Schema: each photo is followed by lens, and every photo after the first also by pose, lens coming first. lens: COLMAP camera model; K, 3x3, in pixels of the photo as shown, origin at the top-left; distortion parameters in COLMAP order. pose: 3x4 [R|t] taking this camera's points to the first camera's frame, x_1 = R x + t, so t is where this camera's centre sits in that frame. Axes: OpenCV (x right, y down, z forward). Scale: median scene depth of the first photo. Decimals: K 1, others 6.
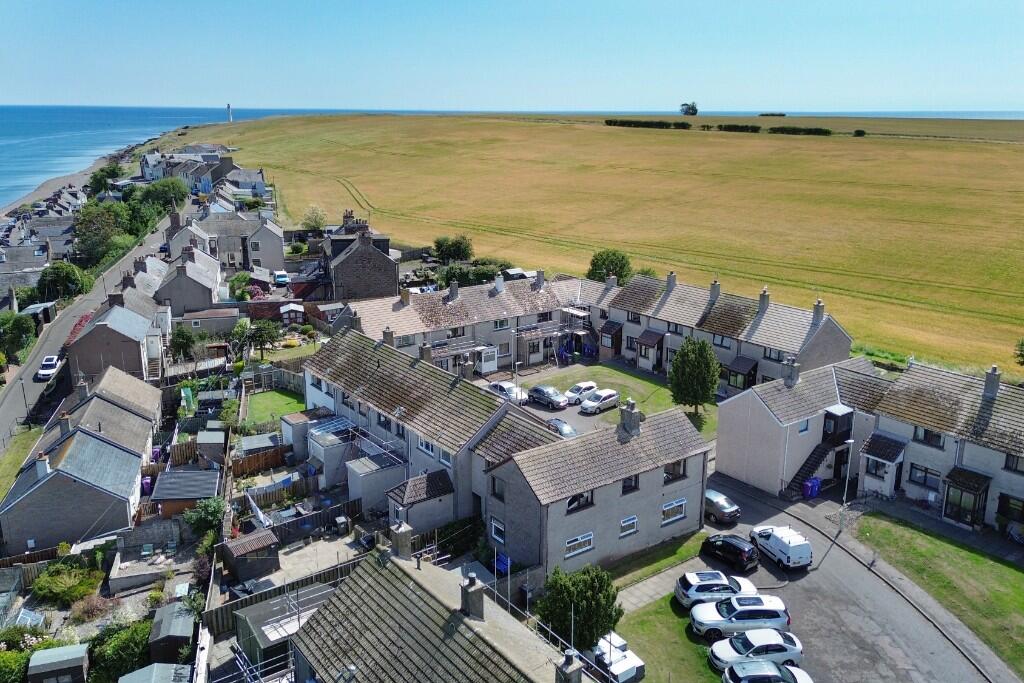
lens RADIAL K [[825.2, 0, 512.0], [0, 825.2, 341.5], [0, 0, 1]] dist [-0.002724, -0.007374]
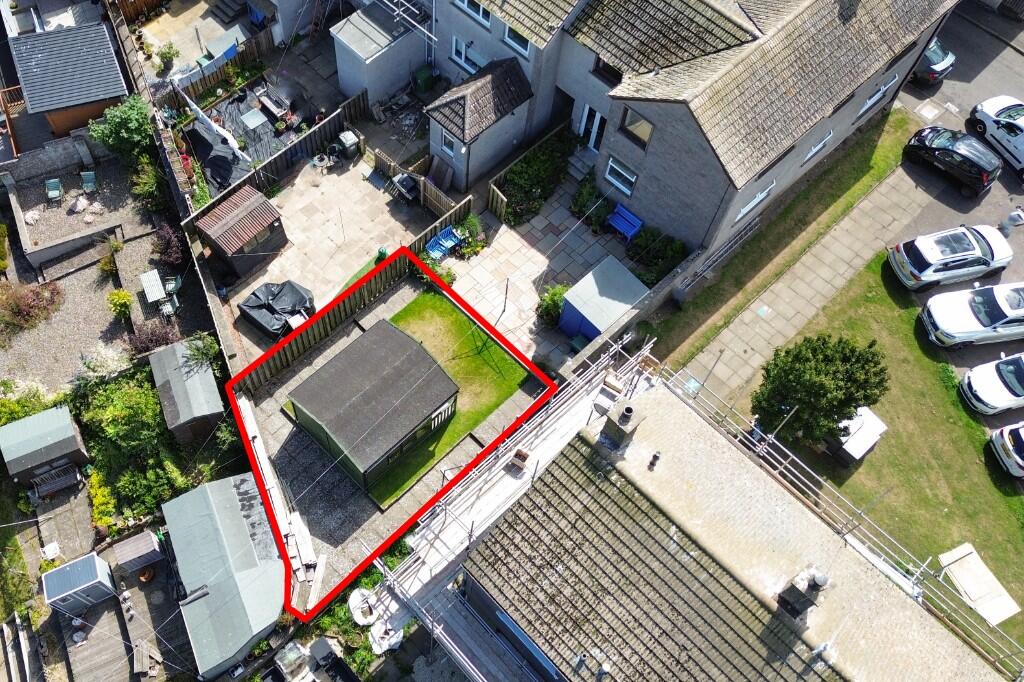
lens RADIAL K [[891.3, 0, 407.9], [0, 891.3, 342.5], [0, 0, 1]] dist [0.123580, -0.138007]
pose [[0.995106, -0.093191, 0.032854, -0.218654], [0.040542, 0.688265, 0.724325, -0.202599], [-0.090113, -0.719448, 0.688675, 0.429862]]
